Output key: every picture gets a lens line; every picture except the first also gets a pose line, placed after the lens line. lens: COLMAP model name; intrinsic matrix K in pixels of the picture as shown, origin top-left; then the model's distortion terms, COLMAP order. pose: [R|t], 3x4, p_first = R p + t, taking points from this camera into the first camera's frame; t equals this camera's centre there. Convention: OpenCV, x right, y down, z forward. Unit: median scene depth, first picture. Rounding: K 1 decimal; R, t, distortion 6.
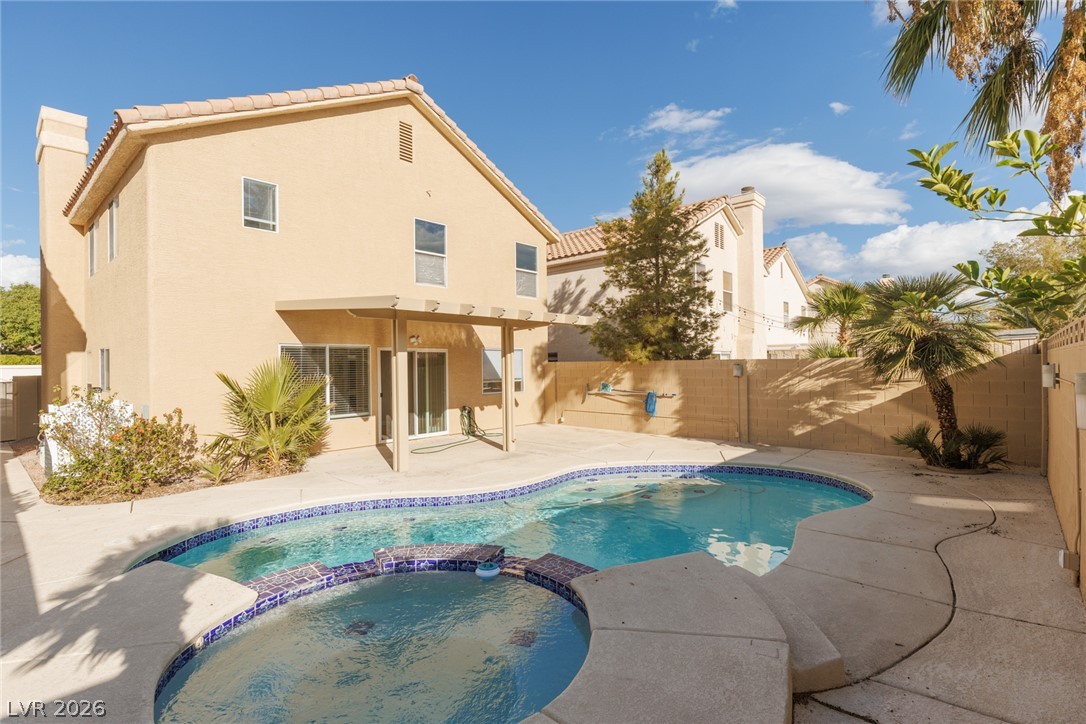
lens RADIAL K [[502.2, 0, 532.2], [0, 502.2, 364.2], [0, 0, 1]] dist [-0.003734, 0.000440]
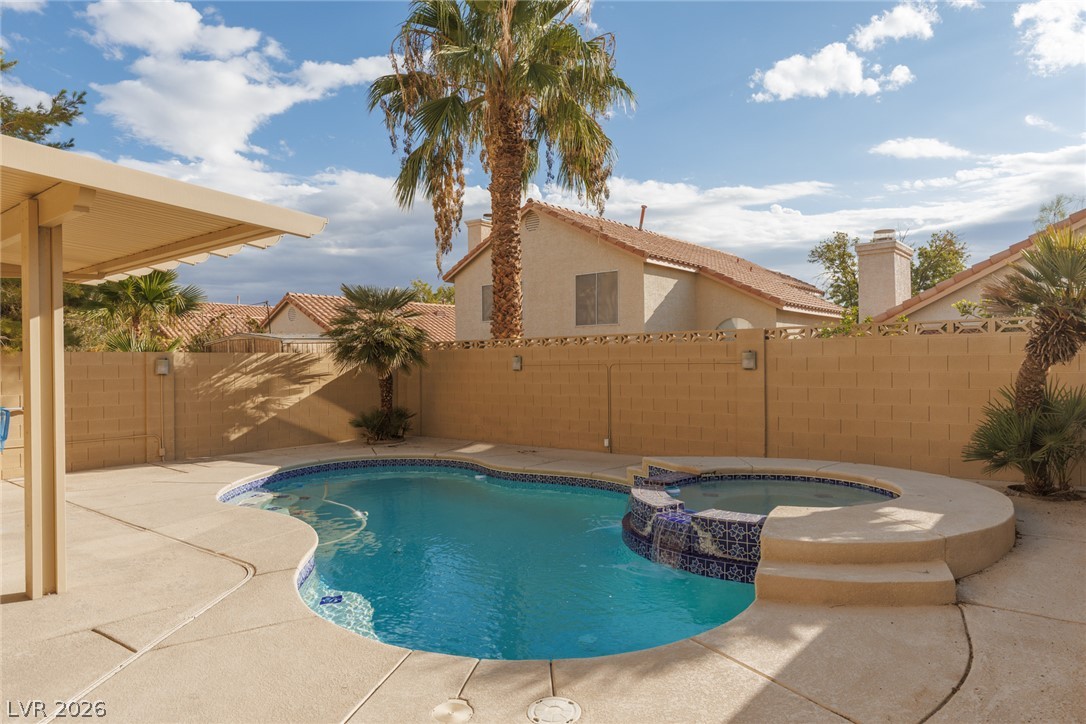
lens RADIAL K [[680.6, 0, 549.6], [0, 680.6, 358.5], [0, 0, 1]] dist [-0.004112, -0.001063]
pose [[-0.037086, 0.018188, 0.999147, -0.644795], [0.008552, 0.999804, -0.017883, 0.023627], [-0.999275, 0.007881, -0.037235, 0.460569]]
